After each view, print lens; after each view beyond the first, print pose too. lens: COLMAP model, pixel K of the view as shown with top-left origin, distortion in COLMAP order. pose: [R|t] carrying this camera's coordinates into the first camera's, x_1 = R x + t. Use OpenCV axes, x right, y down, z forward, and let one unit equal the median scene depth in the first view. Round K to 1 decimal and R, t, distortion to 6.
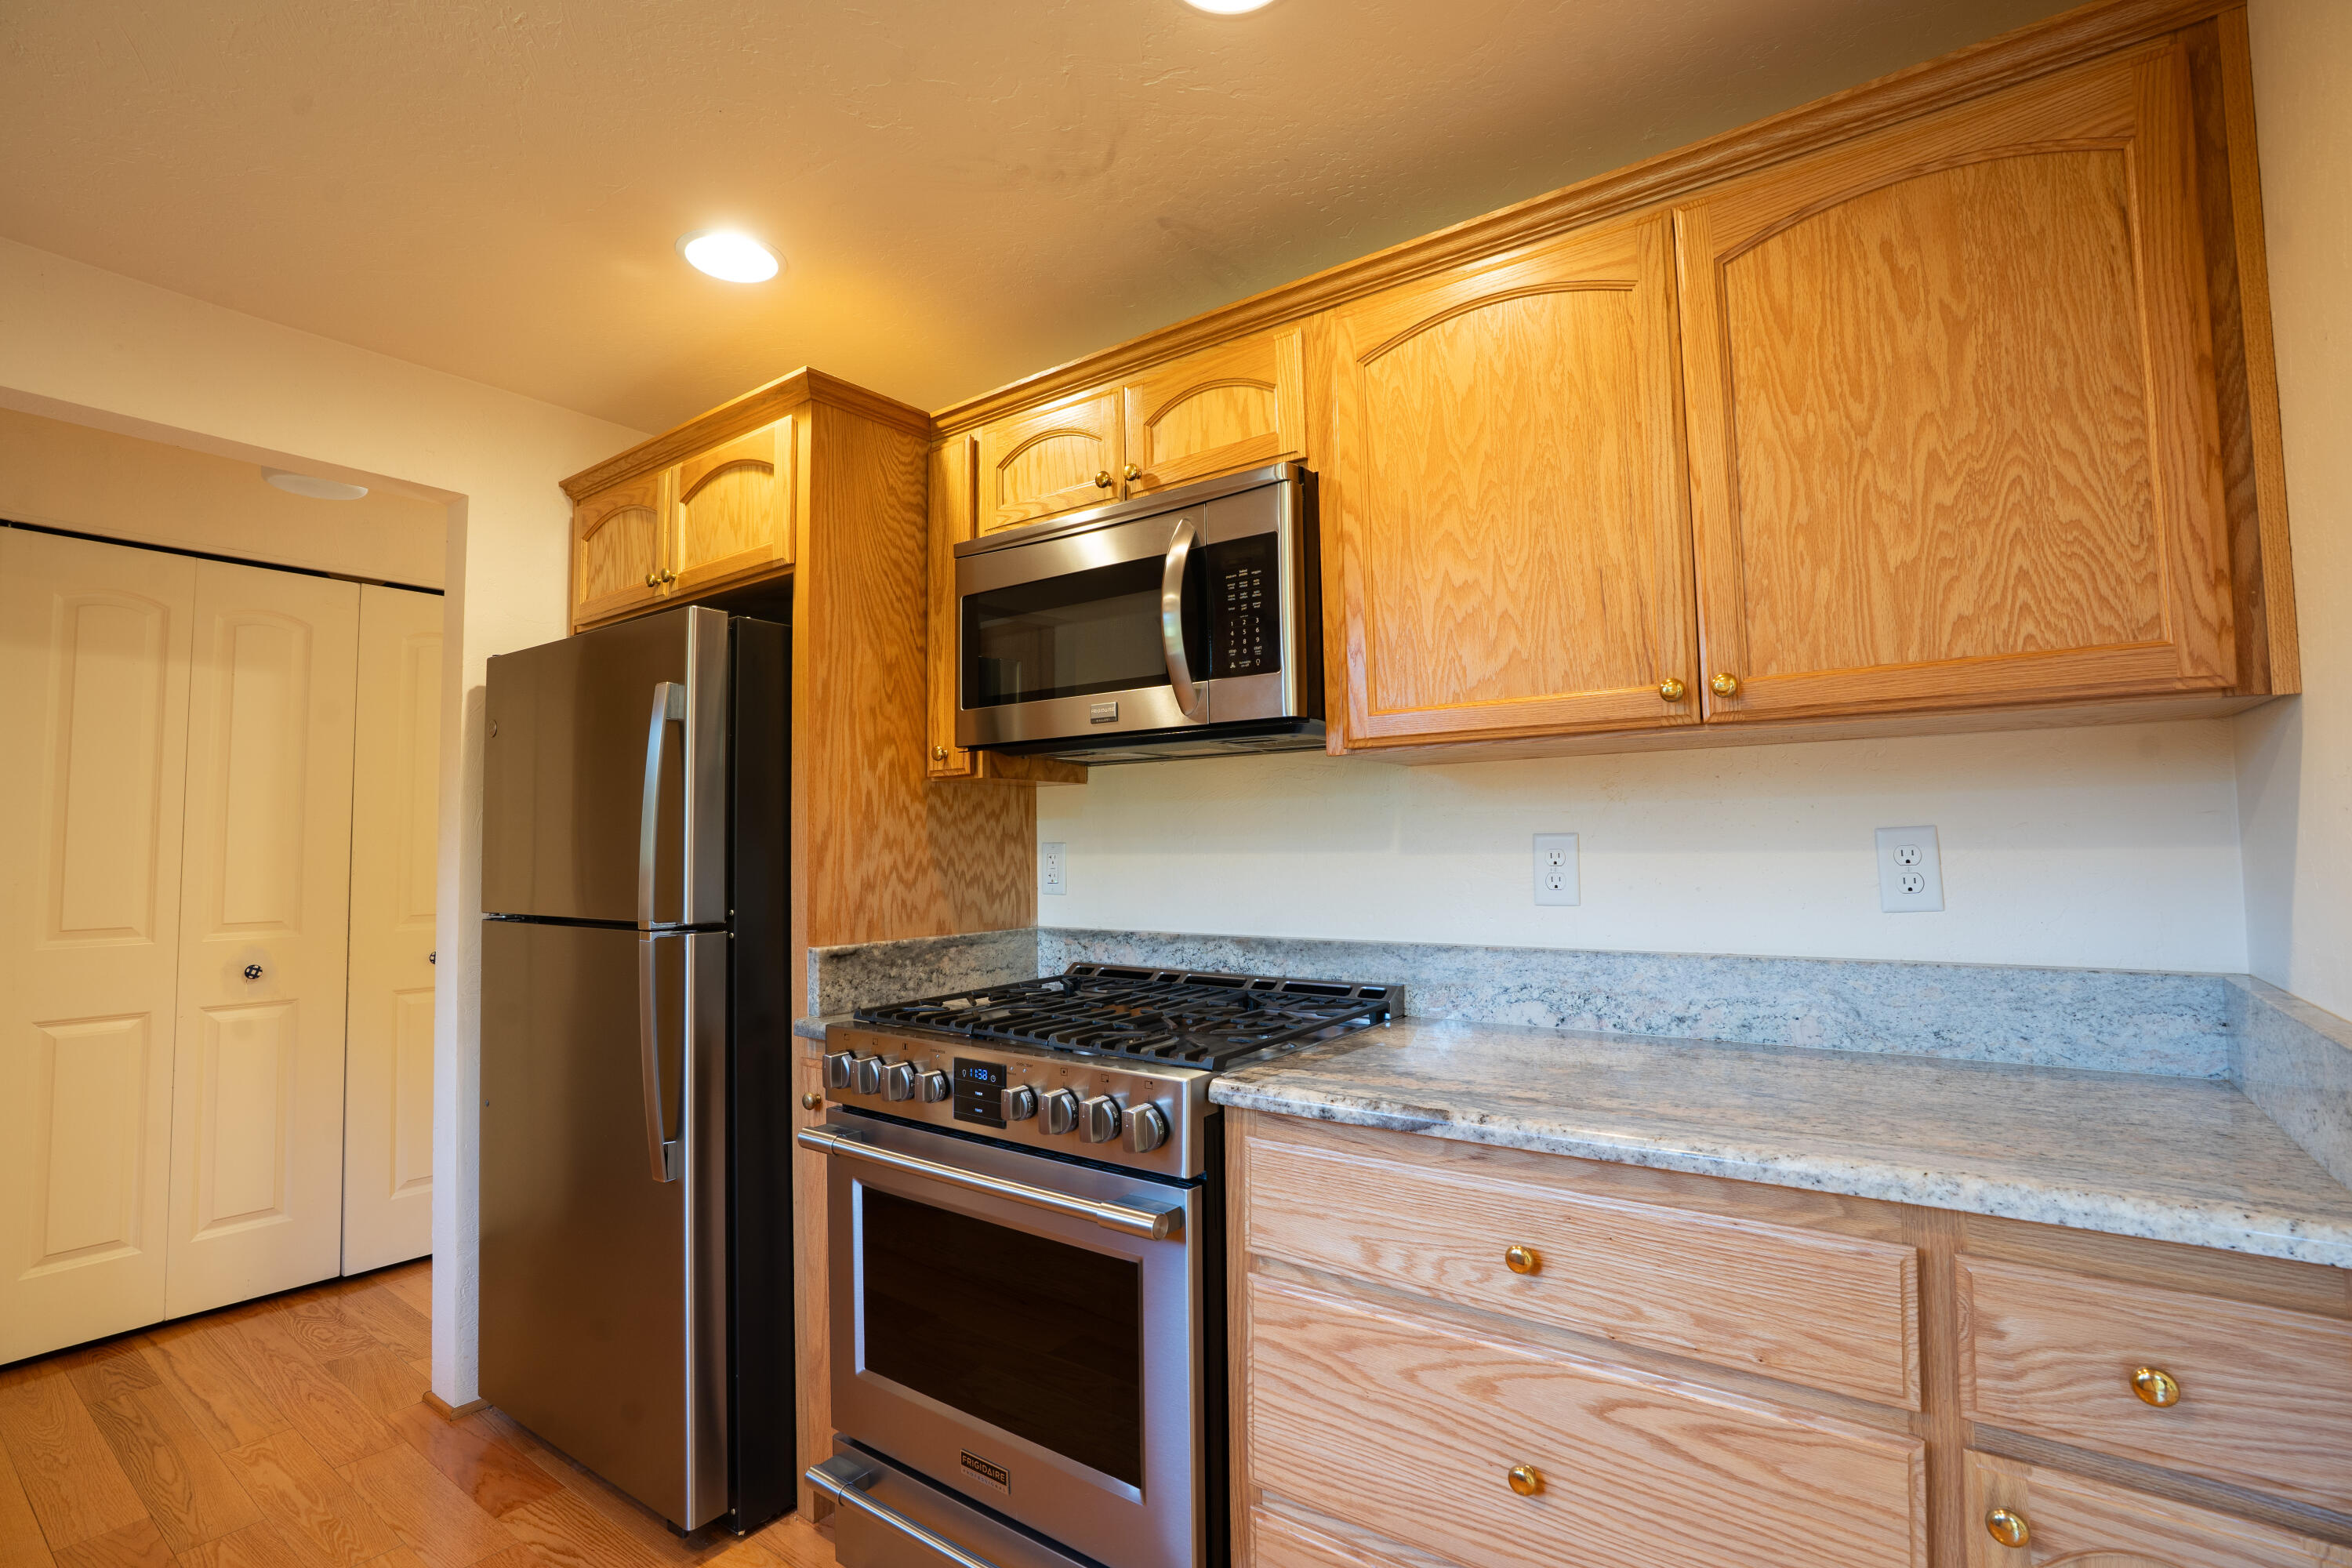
lens RADIAL K [[1110.6, 0, 1146.4], [0, 1110.6, 783.1], [0, 0, 1]] dist [-0.071852, 0.030959]
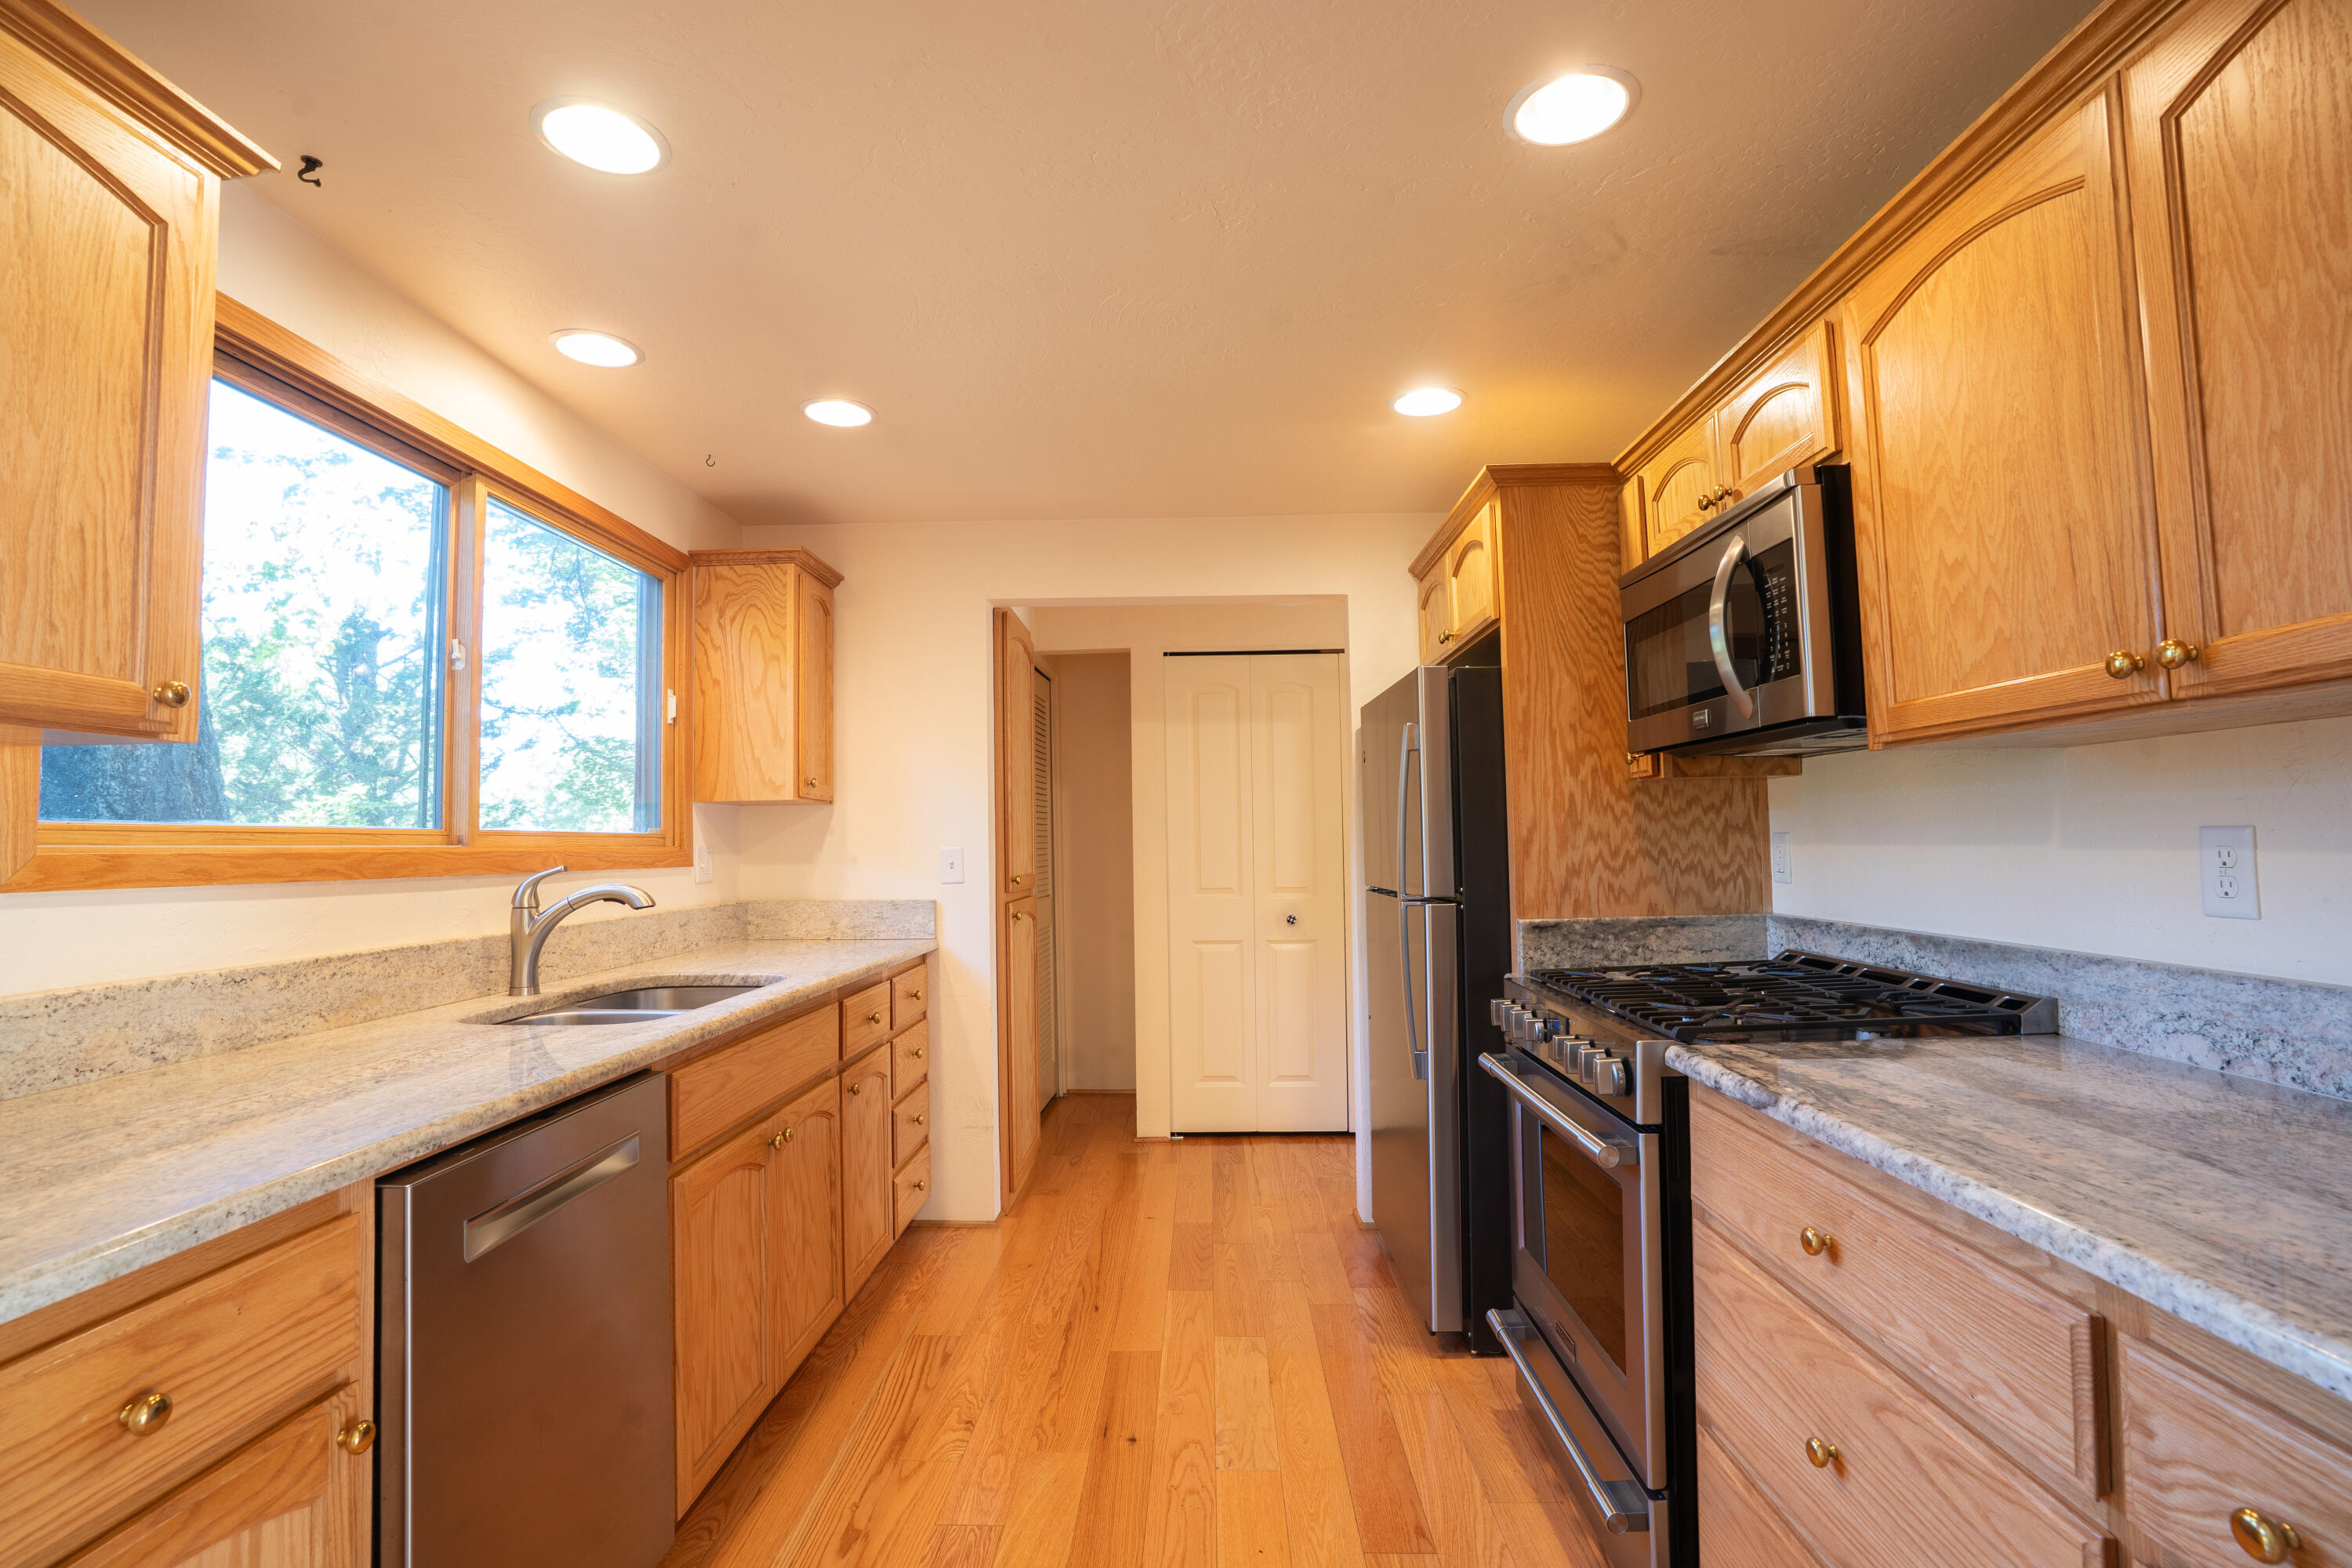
lens RADIAL K [[1110.6, 0, 1146.4], [0, 1110.6, 783.1], [0, 0, 1]] dist [-0.071852, 0.030959]
pose [[0.553384, -0.041135, -0.831910, 0.567925], [0.059691, 0.998170, -0.009649, -0.023451], [0.830784, -0.044318, 0.554827, -0.063729]]
